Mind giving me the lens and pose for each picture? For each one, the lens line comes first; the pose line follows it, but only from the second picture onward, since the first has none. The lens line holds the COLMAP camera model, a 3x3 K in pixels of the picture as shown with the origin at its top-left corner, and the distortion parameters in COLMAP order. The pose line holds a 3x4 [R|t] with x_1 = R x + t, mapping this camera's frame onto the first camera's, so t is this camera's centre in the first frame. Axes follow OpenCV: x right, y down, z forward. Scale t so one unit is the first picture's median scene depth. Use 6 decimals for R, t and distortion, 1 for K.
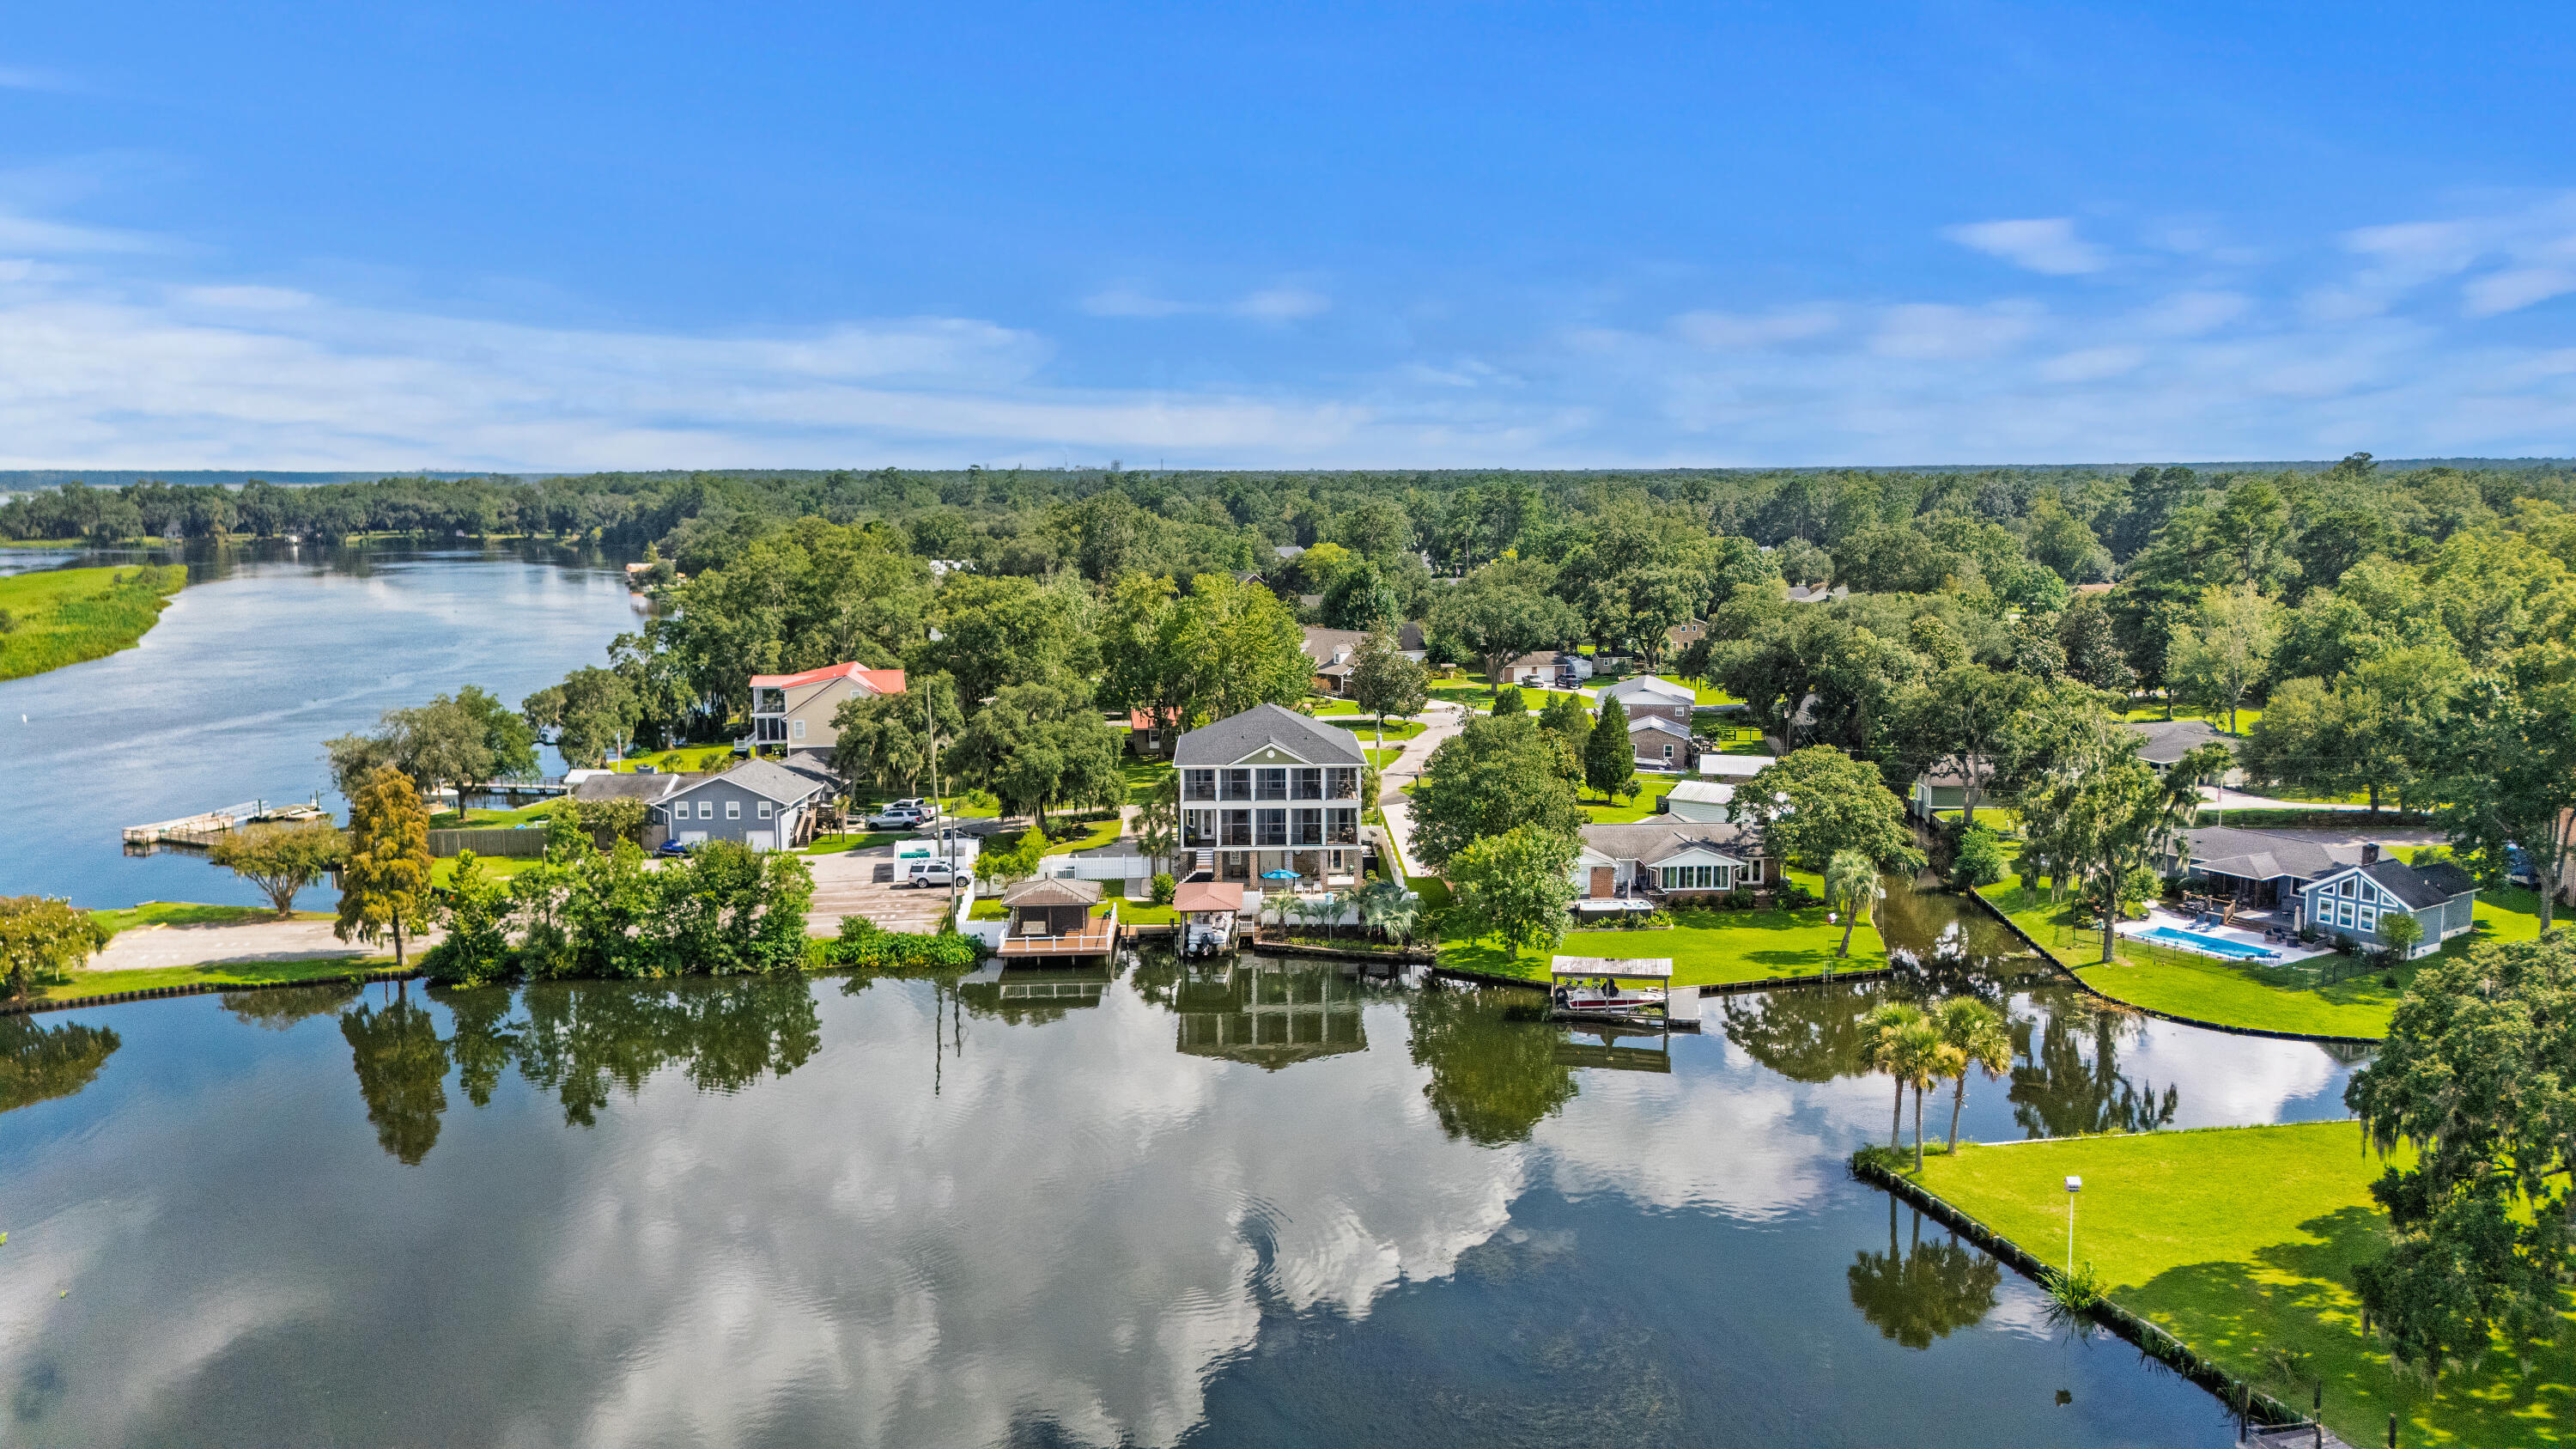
lens RADIAL K [[1973.4, 0, 1288.0], [0, 1973.4, 724.5], [0, 0, 1]] dist [0.122765, -0.001525]
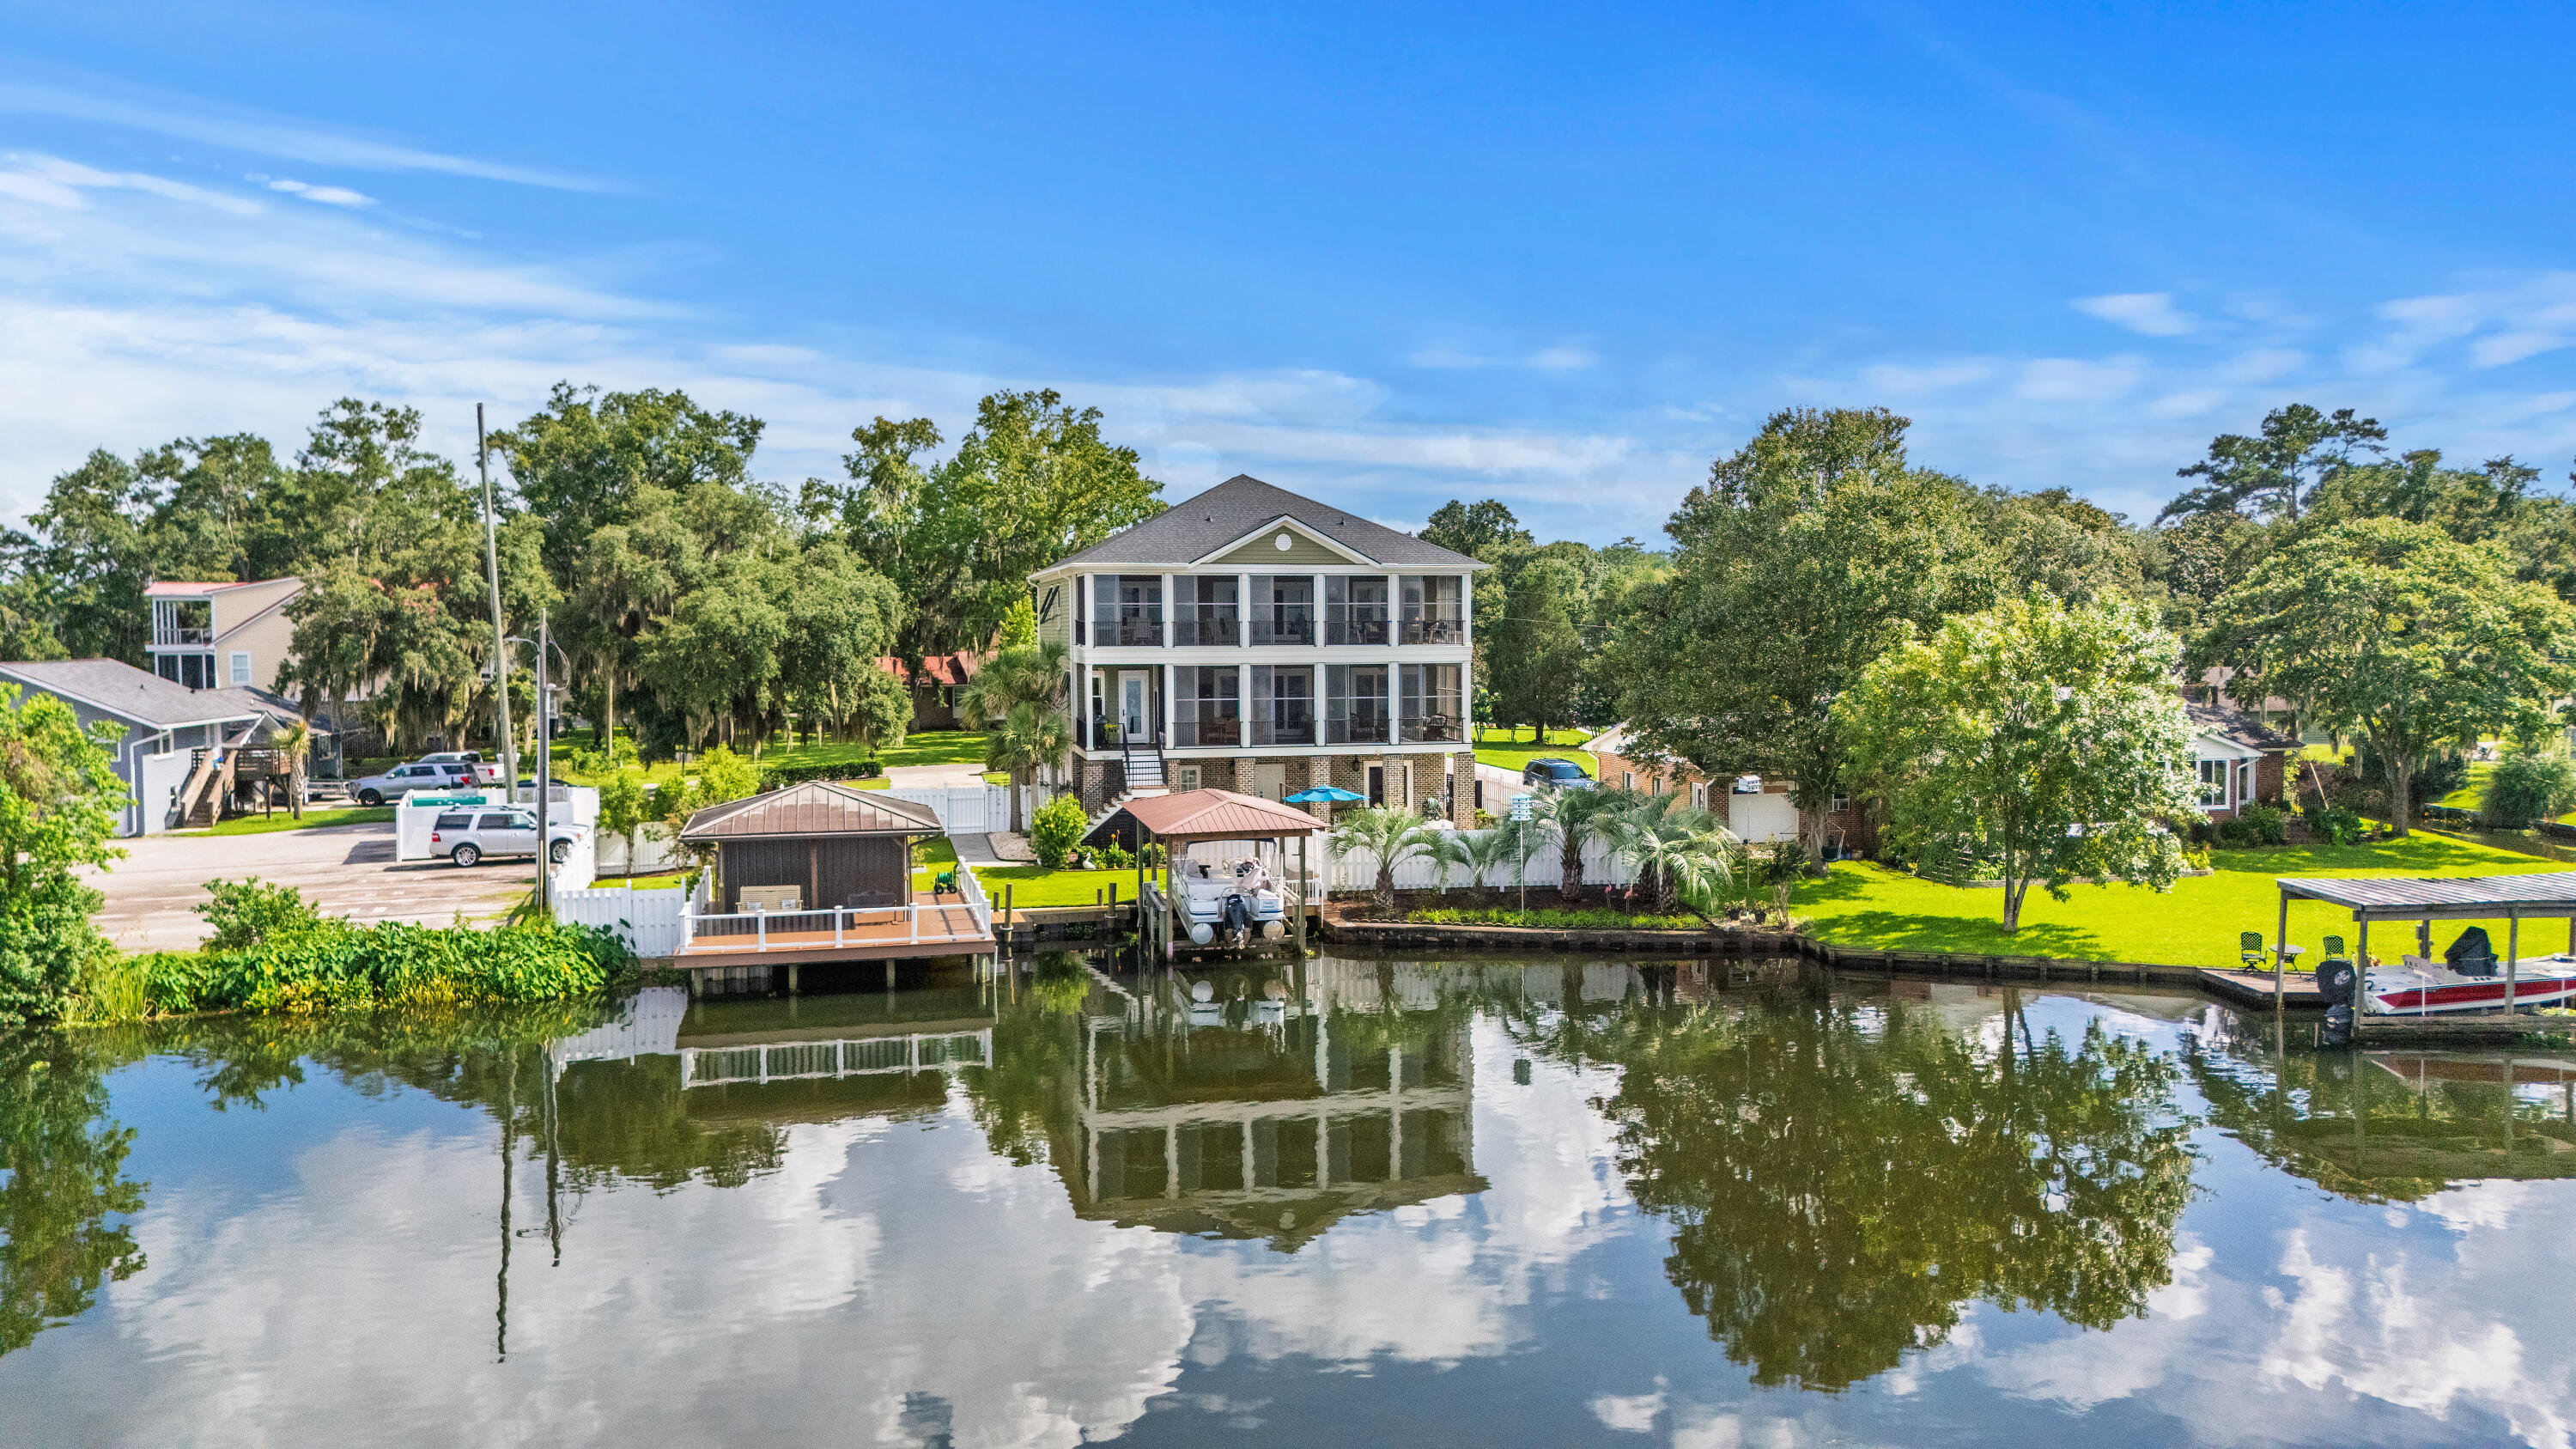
lens RADIAL K [[1918.2, 0, 1300.4], [0, 1918.2, 727.1], [0, 0, 1]] dist [0.060866, -0.056357]
pose [[0.978369, -0.007925, 0.206714, -0.097000], [0.026302, 0.995921, -0.086308, 0.096064], [-0.205186, 0.089878, 0.974587, 0.569839]]
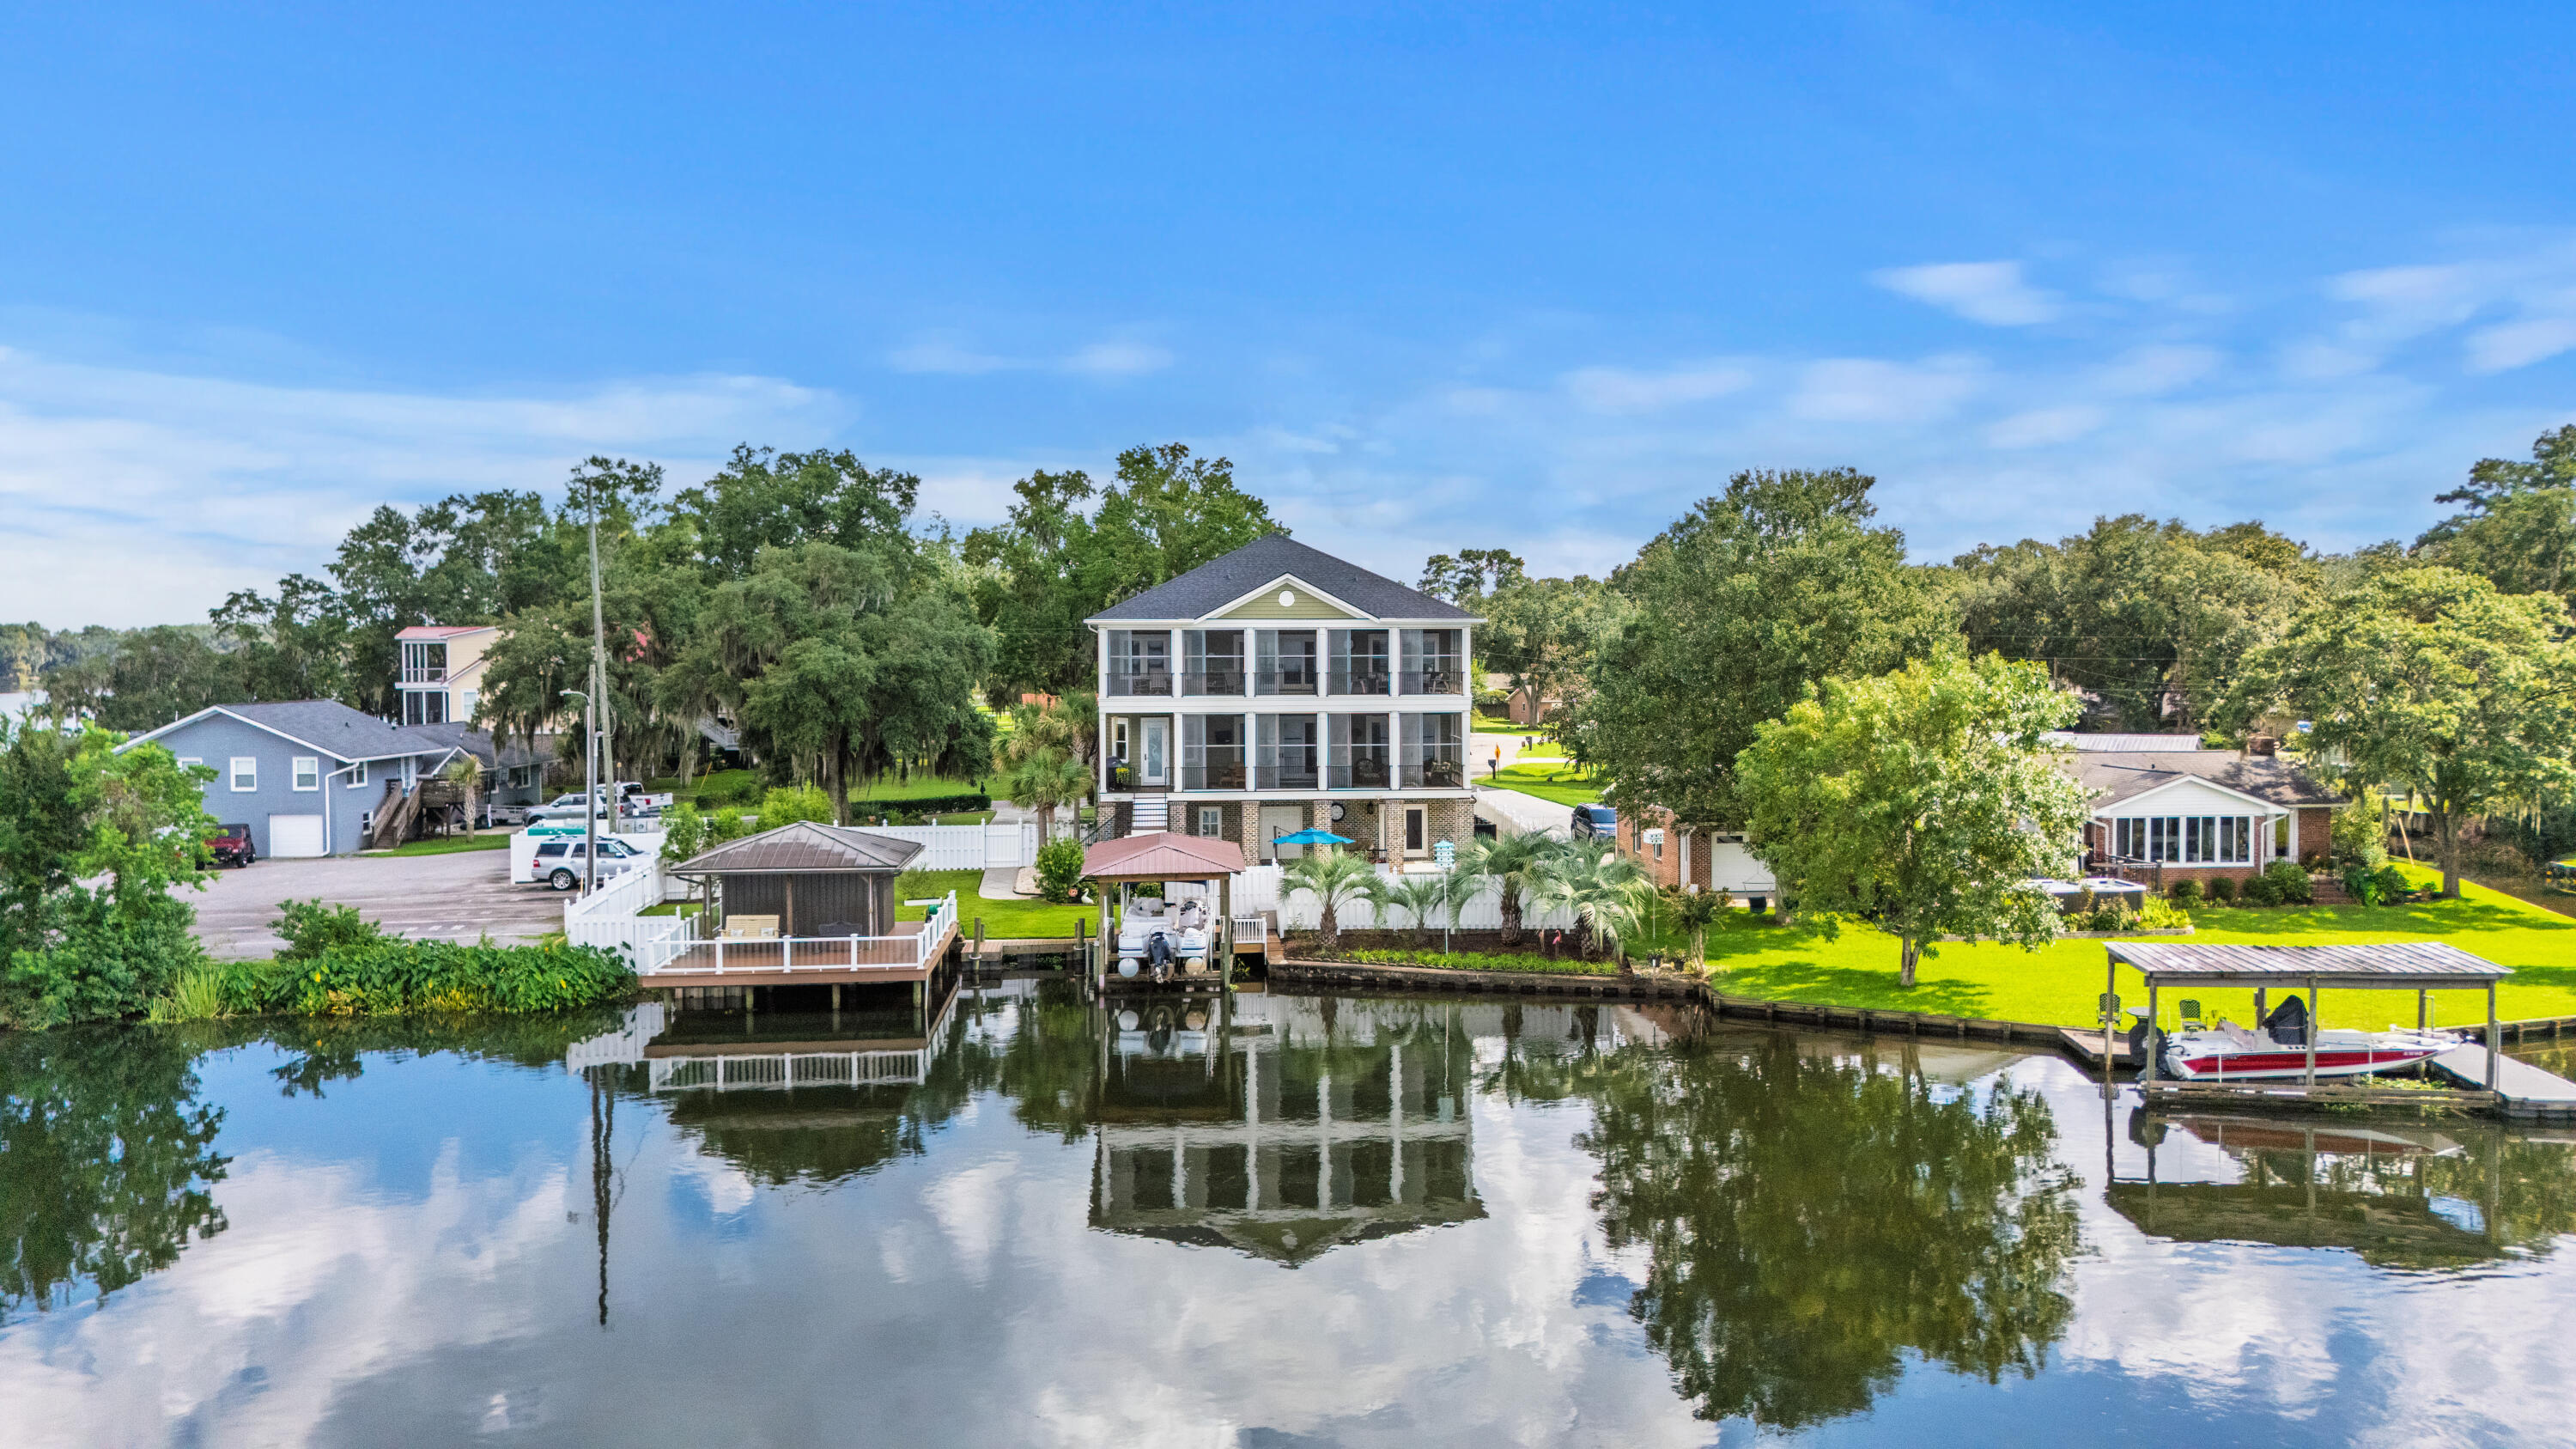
lens RADIAL K [[1918.2, 0, 1300.4], [0, 1918.2, 727.1], [0, 0, 1]] dist [0.060866, -0.056357]
pose [[0.998652, 0.001692, 0.051880, -0.029874], [0.003581, 0.994842, -0.101377, 0.094244], [-0.051784, 0.101426, 0.993494, 0.534322]]
